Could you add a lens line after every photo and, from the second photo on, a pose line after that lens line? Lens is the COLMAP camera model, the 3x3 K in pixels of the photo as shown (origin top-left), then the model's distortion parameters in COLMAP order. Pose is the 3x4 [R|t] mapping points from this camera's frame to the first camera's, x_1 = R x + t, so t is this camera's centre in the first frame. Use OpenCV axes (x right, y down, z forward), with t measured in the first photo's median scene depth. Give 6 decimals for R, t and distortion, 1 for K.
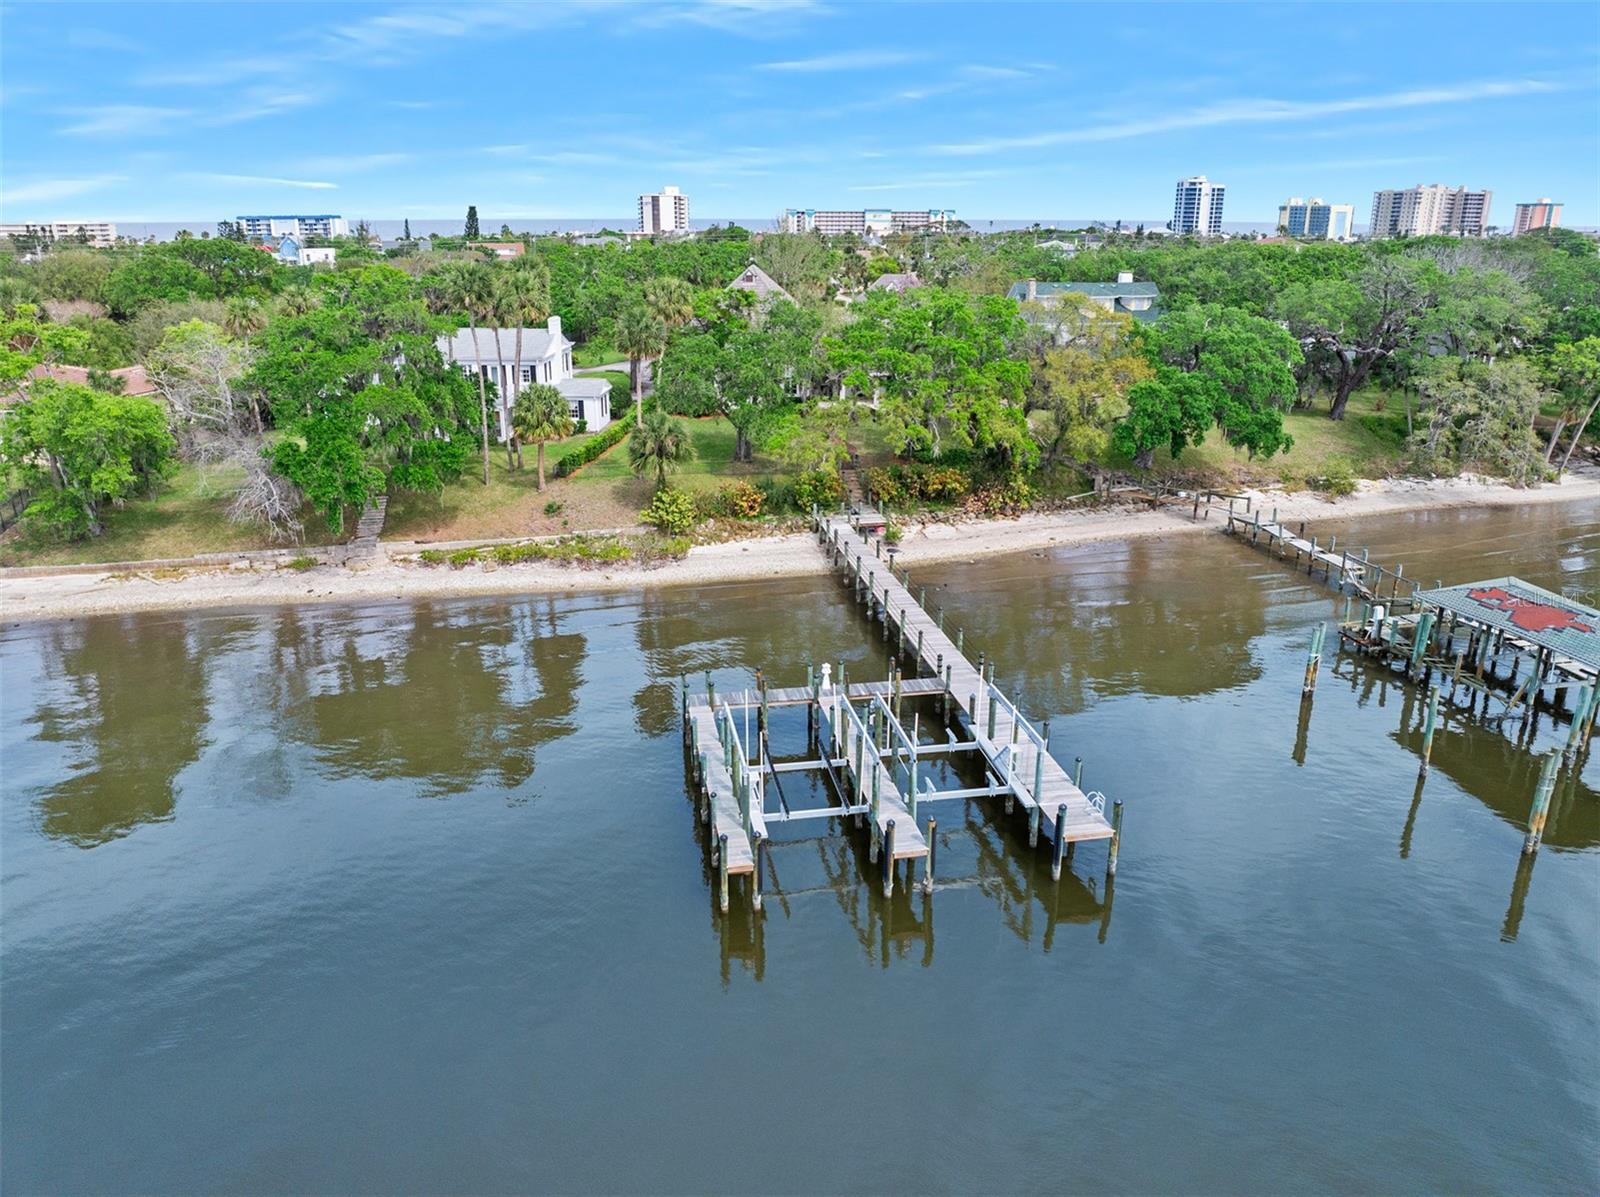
lens RADIAL K [[1151.6, 0, 800.0], [0, 1151.6, 598.5], [0, 0, 1]] dist [0.001899, -0.115867]
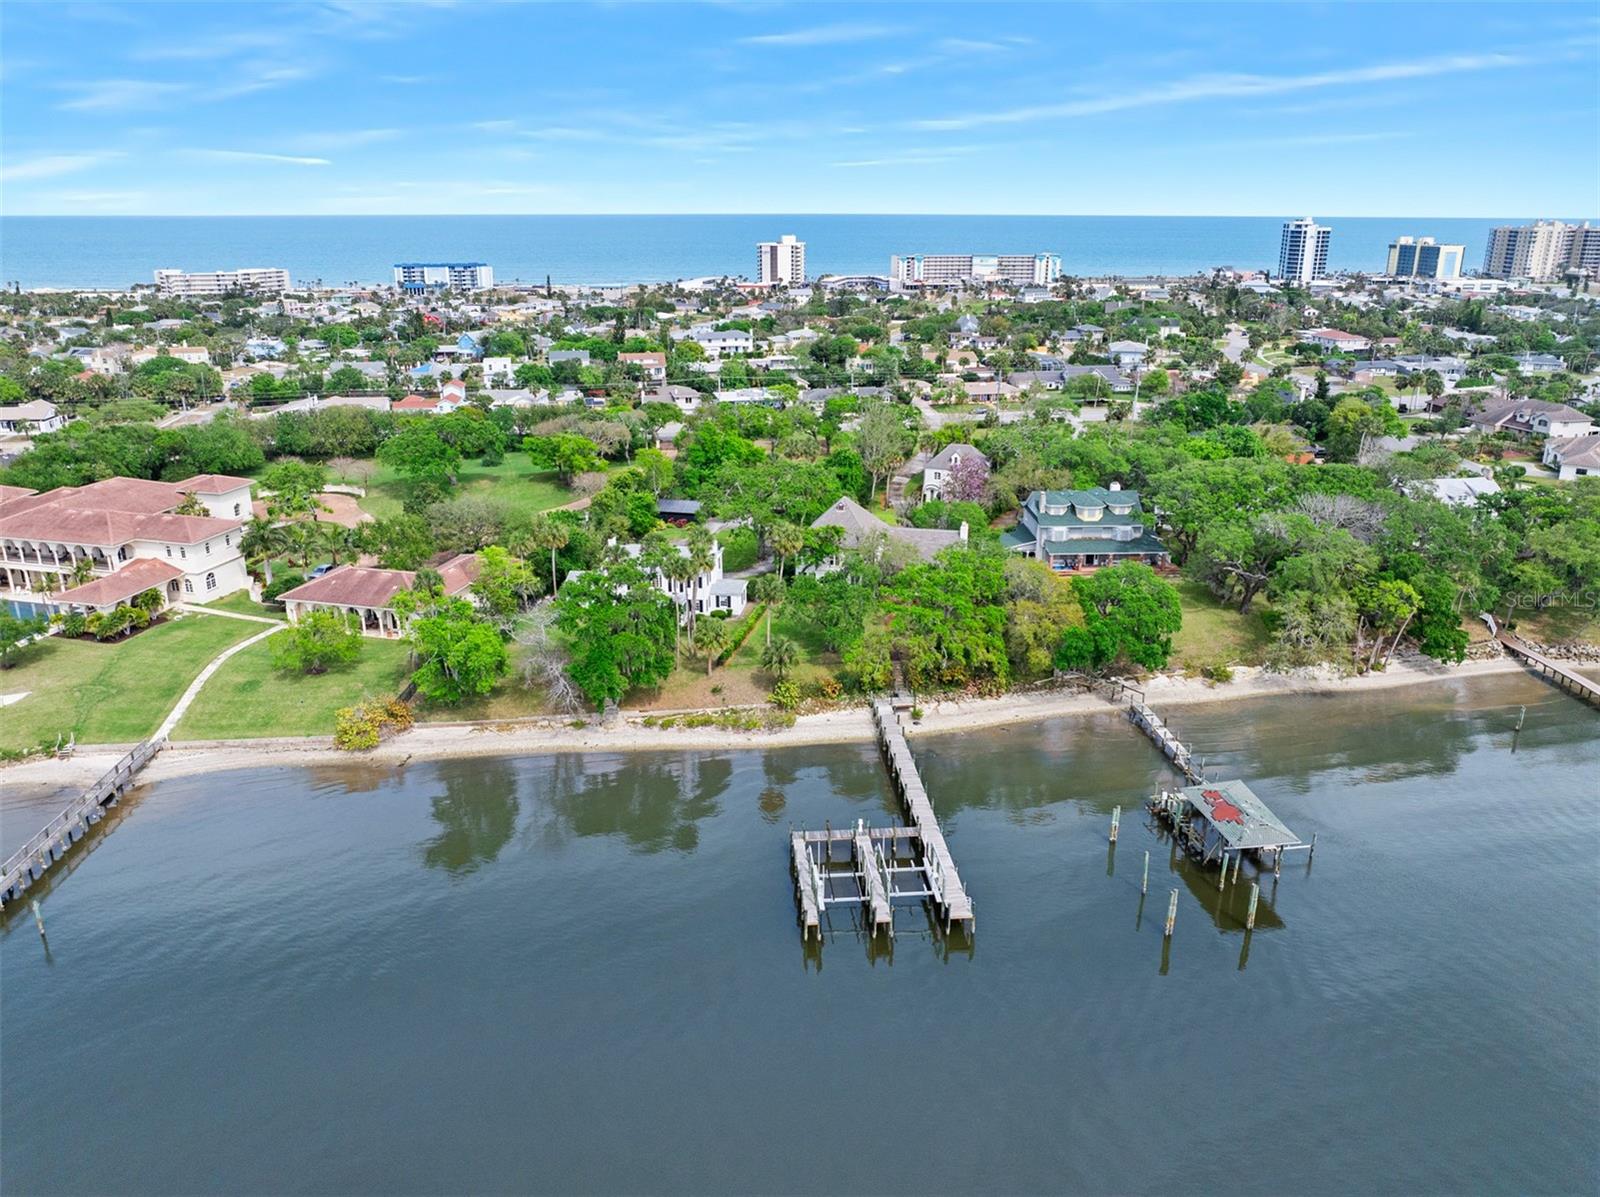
lens RADIAL K [[1150.7, 0, 800.0], [0, 1150.7, 598.5], [0, 0, 1]] dist [-0.026745, -0.047036]
pose [[0.995439, 0.031267, -0.090129, 0.056935], [-0.031755, 0.999488, -0.003987, -0.210962], [0.089958, 0.006831, 0.995922, -0.682668]]
